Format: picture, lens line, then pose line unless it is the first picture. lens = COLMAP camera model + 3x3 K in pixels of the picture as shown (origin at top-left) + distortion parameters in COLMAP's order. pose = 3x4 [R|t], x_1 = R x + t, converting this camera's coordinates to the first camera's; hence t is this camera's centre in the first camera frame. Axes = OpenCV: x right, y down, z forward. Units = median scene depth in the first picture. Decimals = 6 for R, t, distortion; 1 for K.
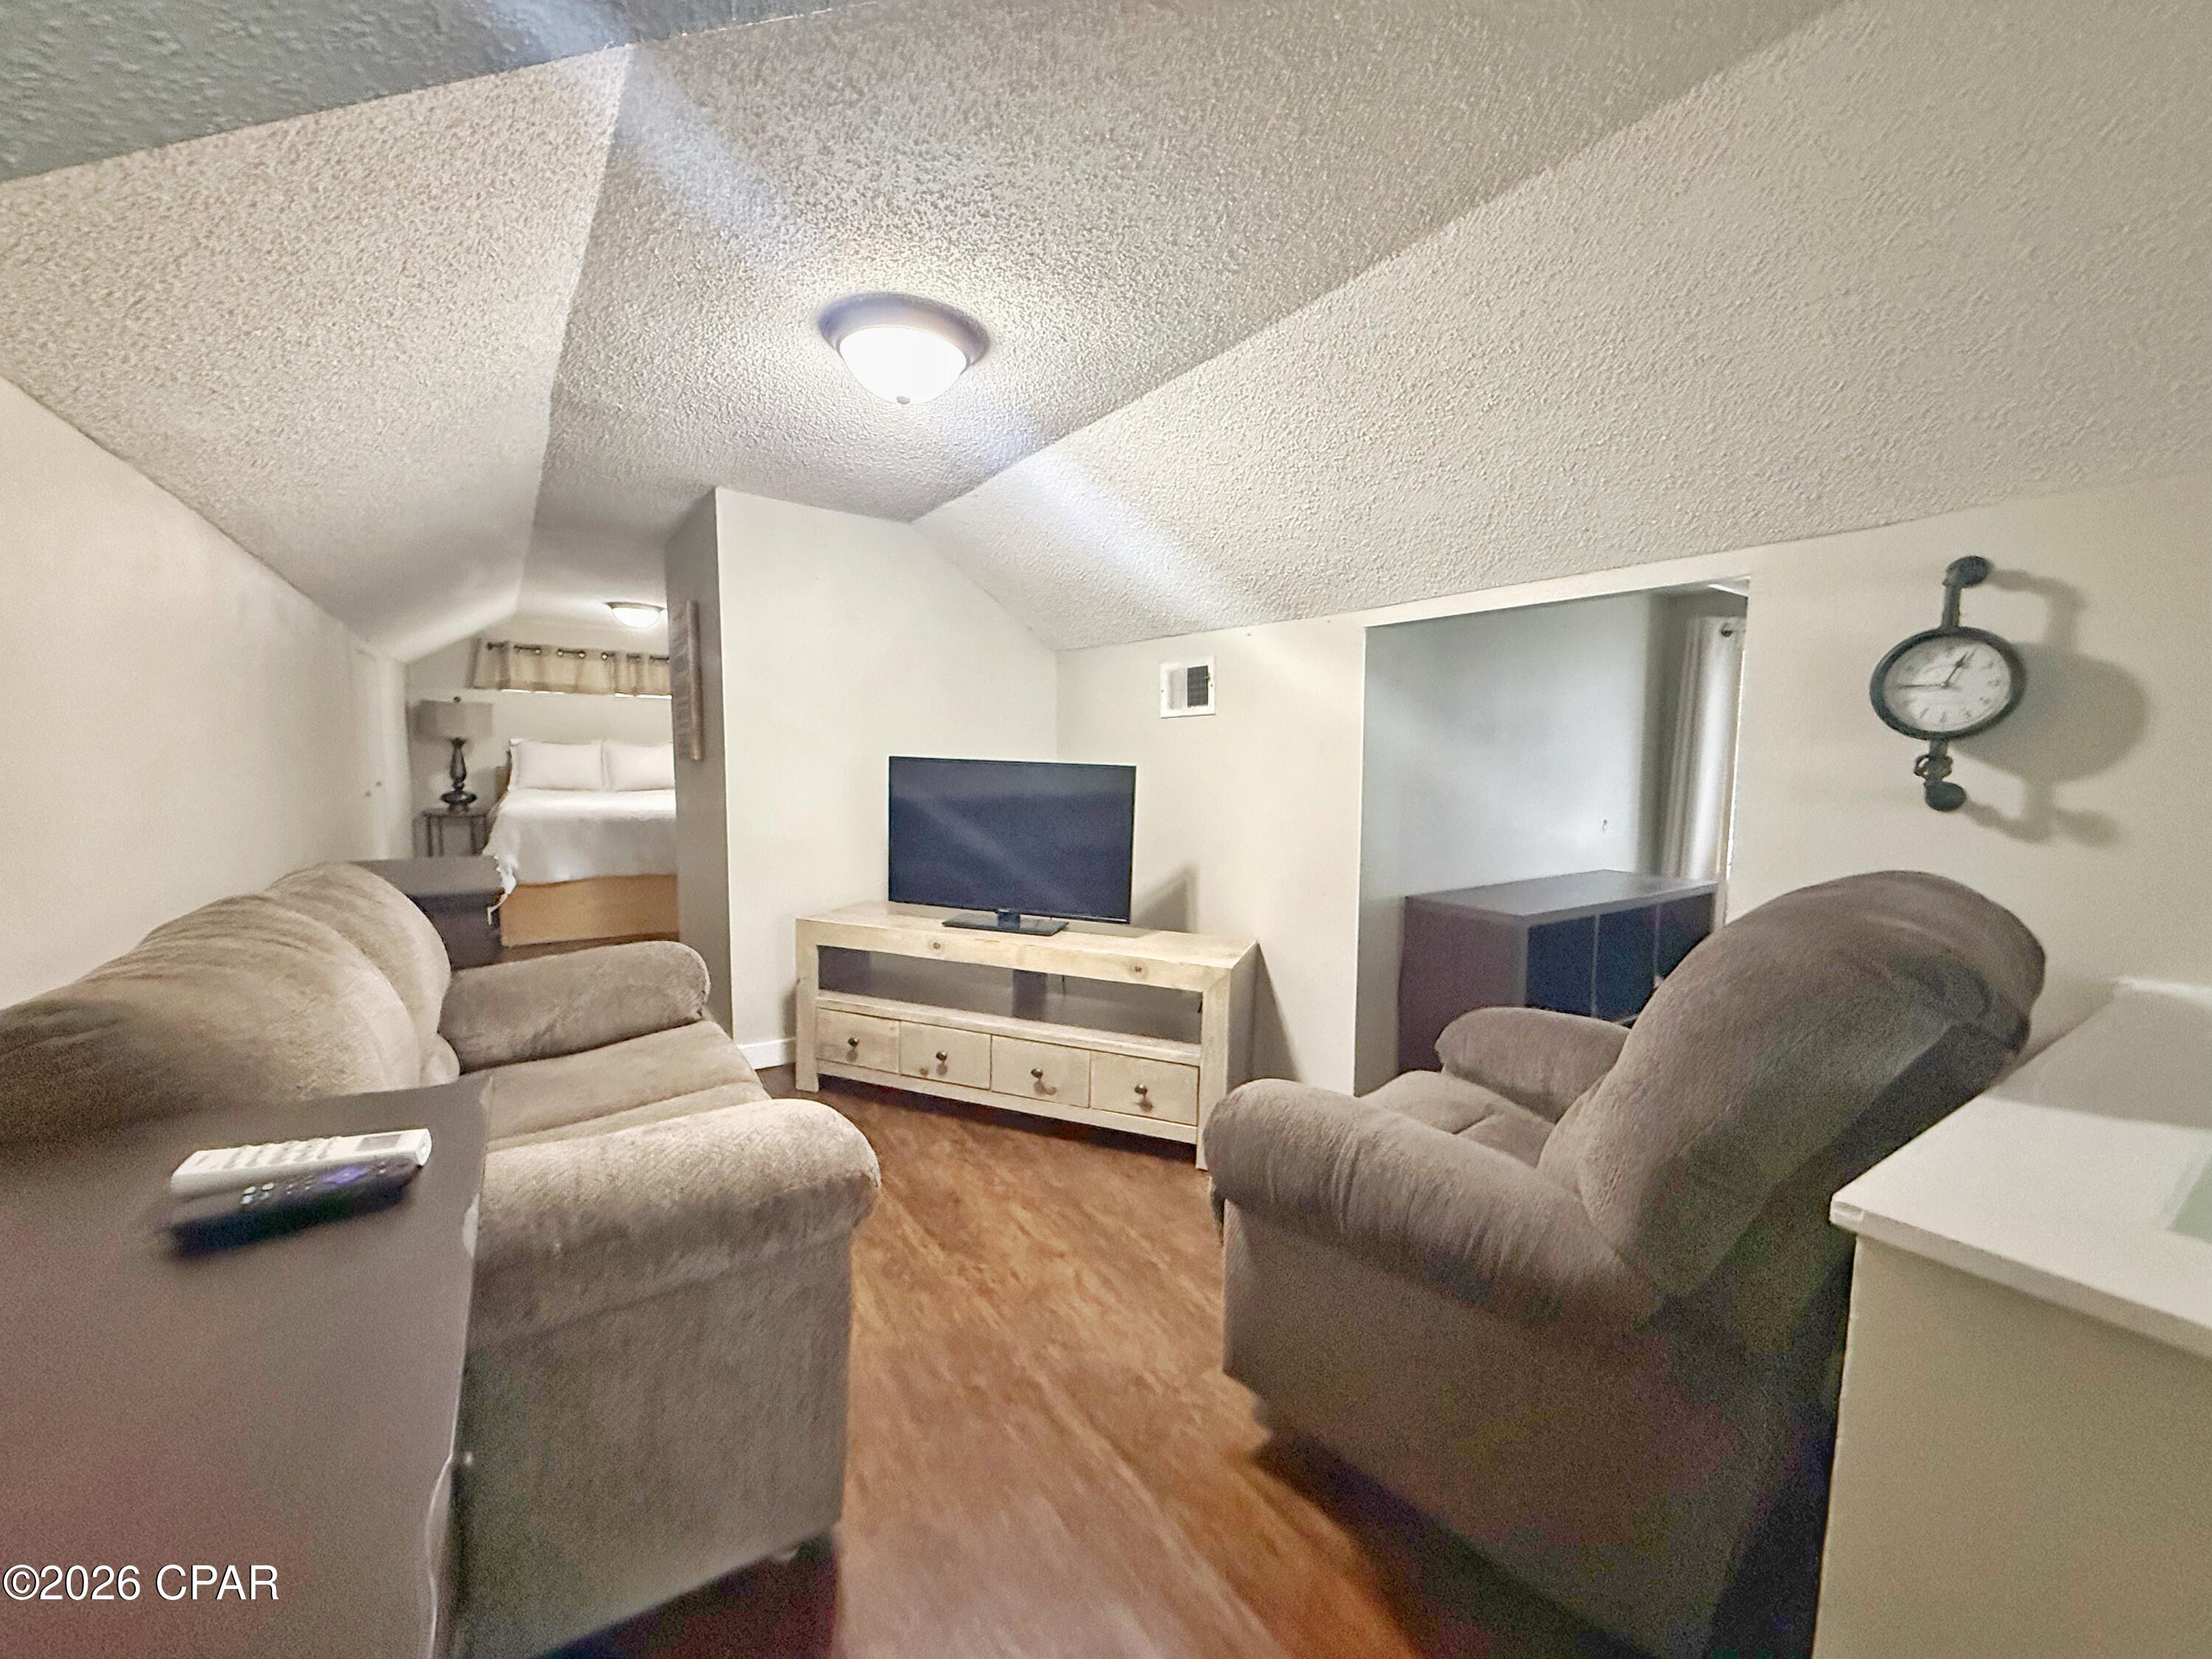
lens RADIAL K [[883.9, 0, 1096.7], [0, 883.9, 828.0], [0, 0, 1]] dist [-0.000673, 0.000013]
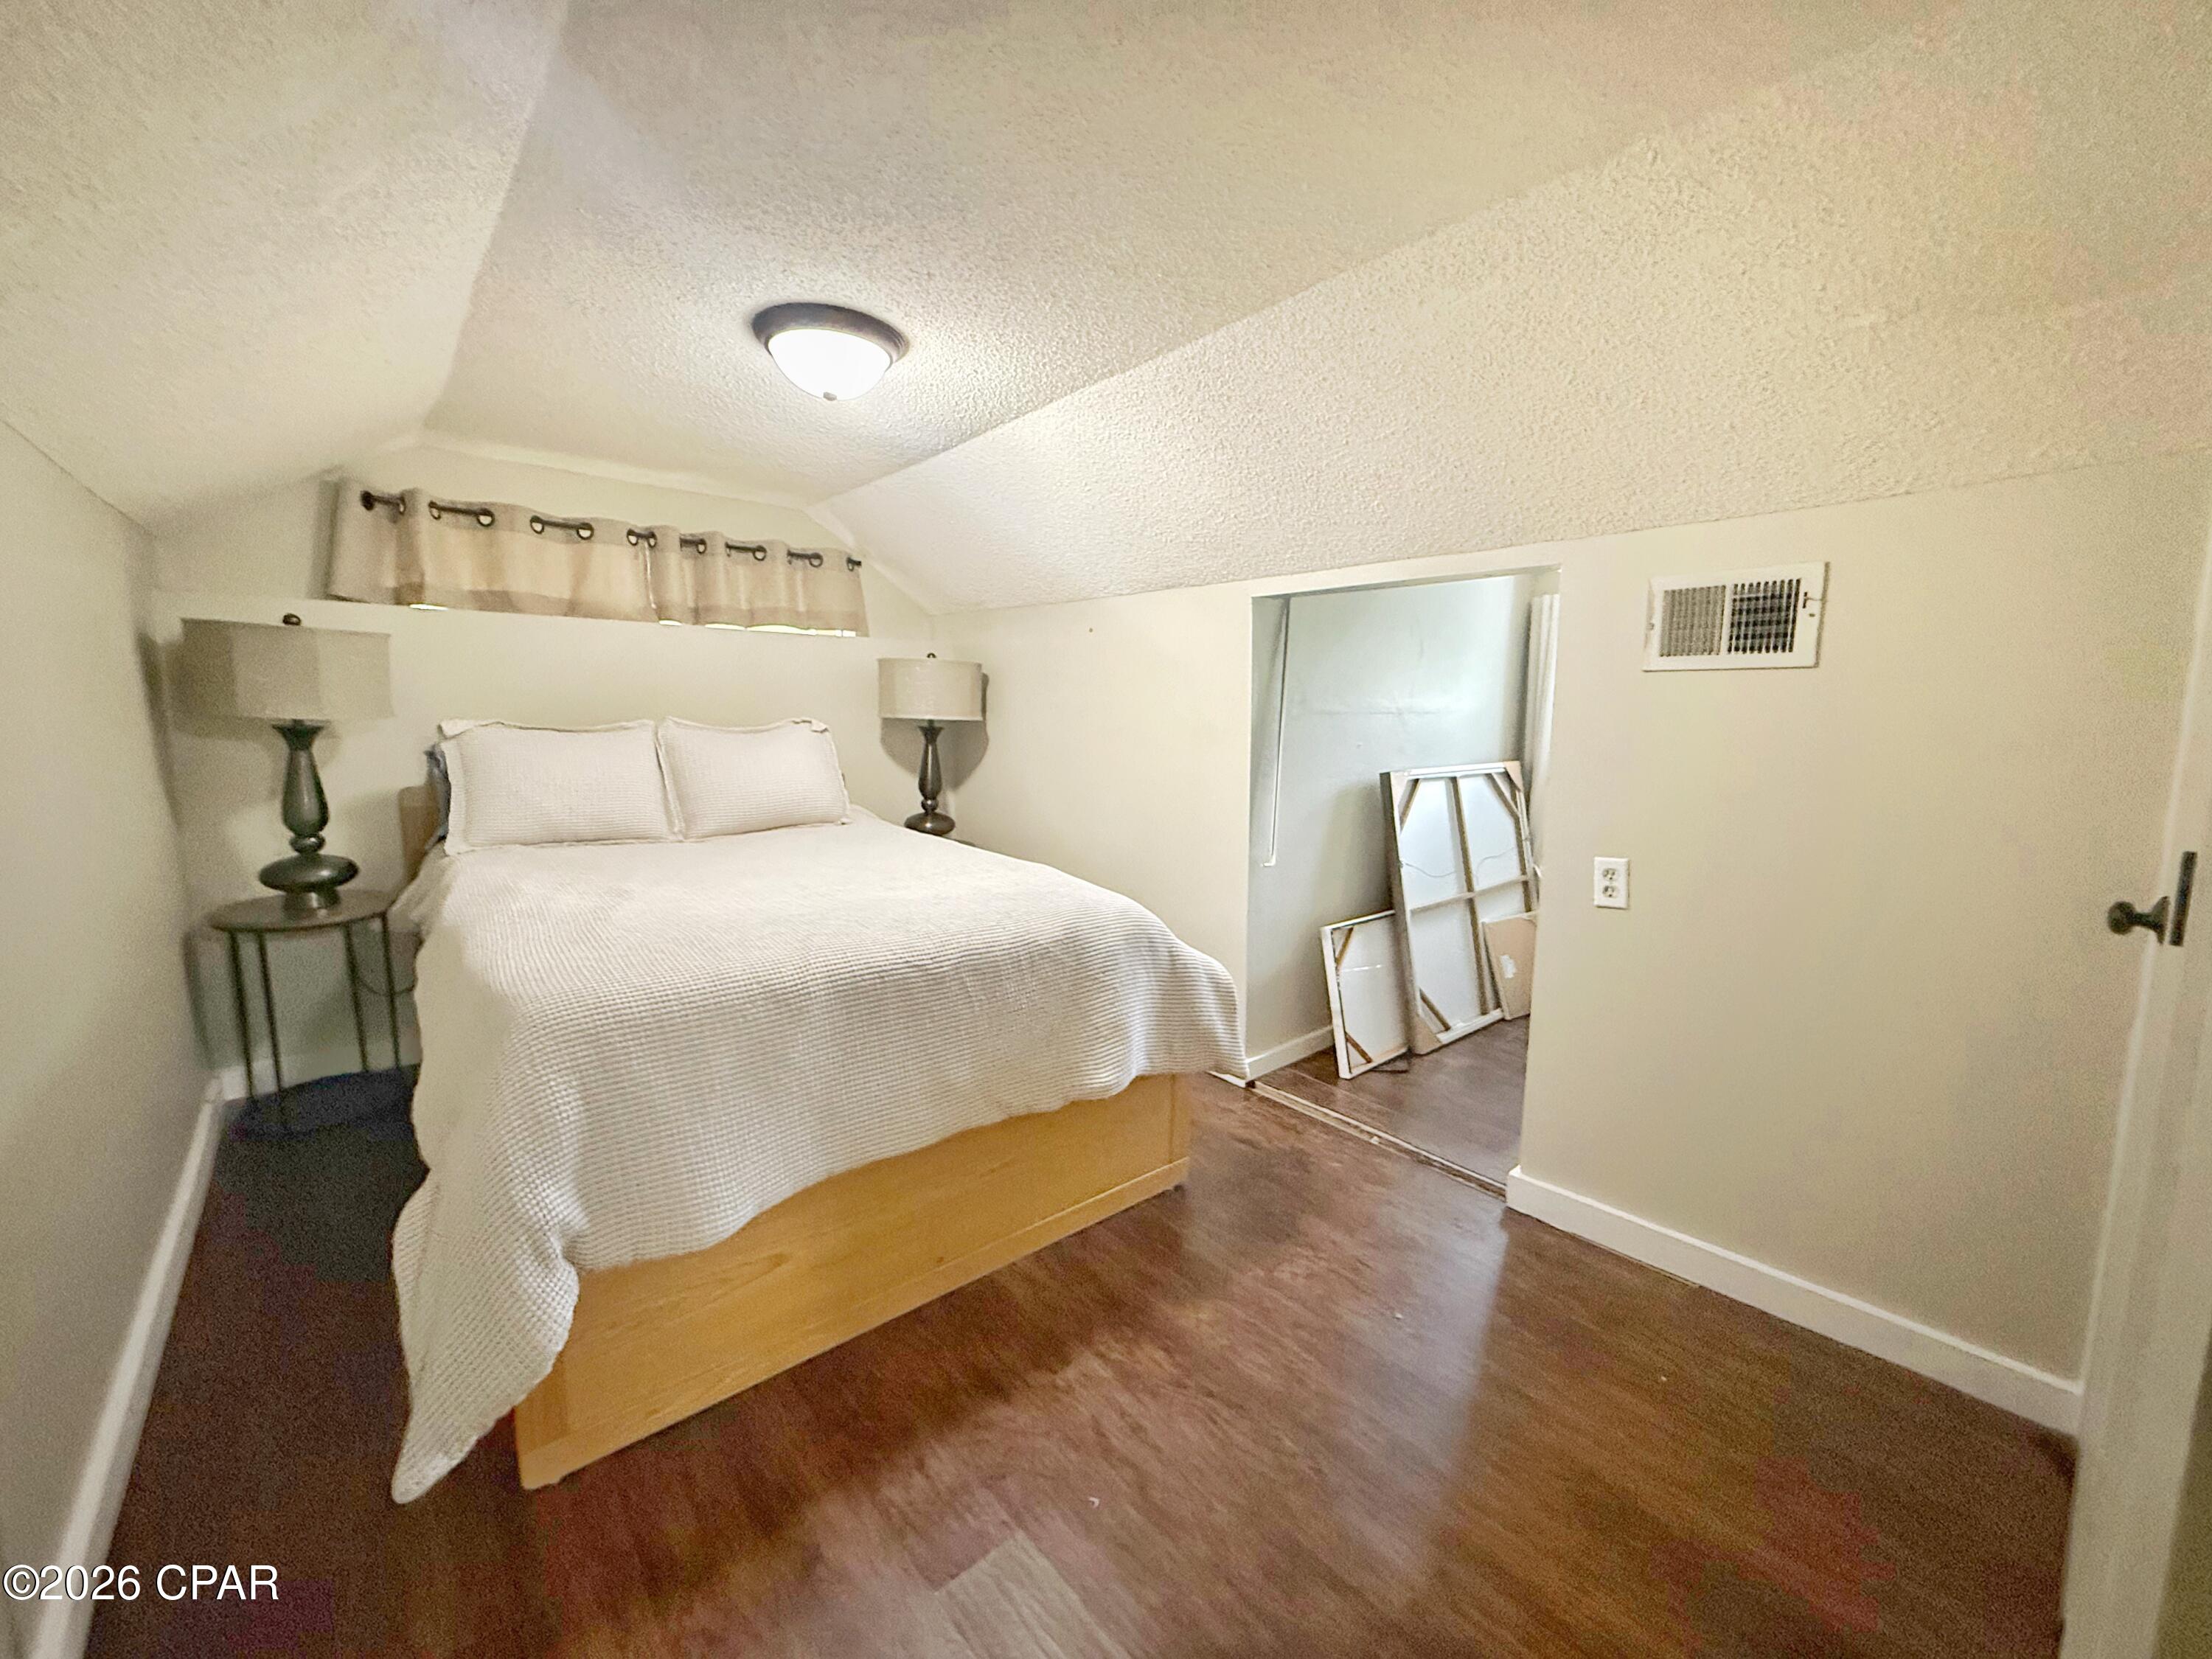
lens RADIAL K [[883.9, 0, 1096.7], [0, 883.9, 828.0], [0, 0, 1]] dist [-0.000673, 0.000013]
pose [[0.993671, -0.021785, 0.110197, -0.408329], [0.017118, 0.998923, 0.043120, -0.064107], [-0.111018, -0.040961, 0.992974, 0.559602]]
